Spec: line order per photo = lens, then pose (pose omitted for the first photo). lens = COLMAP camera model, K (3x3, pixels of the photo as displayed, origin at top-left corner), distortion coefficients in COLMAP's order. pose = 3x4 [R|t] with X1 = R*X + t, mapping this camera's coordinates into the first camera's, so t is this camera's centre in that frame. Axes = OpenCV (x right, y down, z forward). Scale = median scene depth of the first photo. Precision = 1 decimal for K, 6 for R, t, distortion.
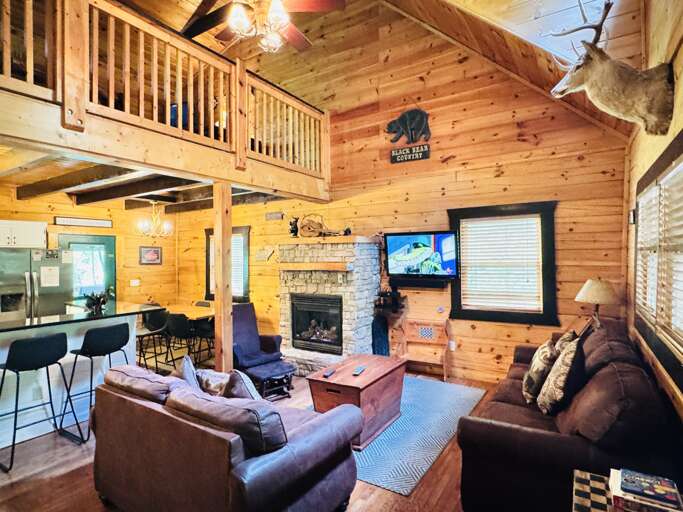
lens RADIAL K [[375.5, 0, 344.7], [0, 375.5, 256.0], [0, 0, 1]] dist [-0.003233, -0.001558]
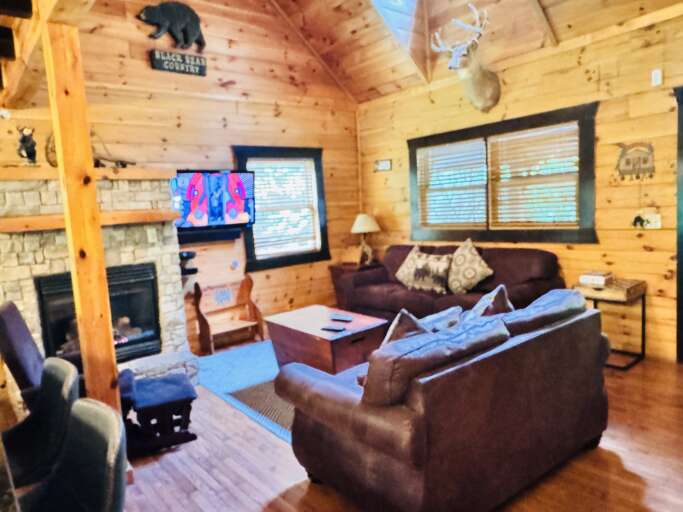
lens RADIAL K [[479.9, 0, 345.8], [0, 479.9, 251.7], [0, 0, 1]] dist [0.025230, -0.034520]
pose [[0.313983, -0.094632, 0.944701, -0.694819], [0.063347, 0.994891, 0.078605, 0.045143], [-0.947313, 0.035163, 0.318373, 0.428577]]
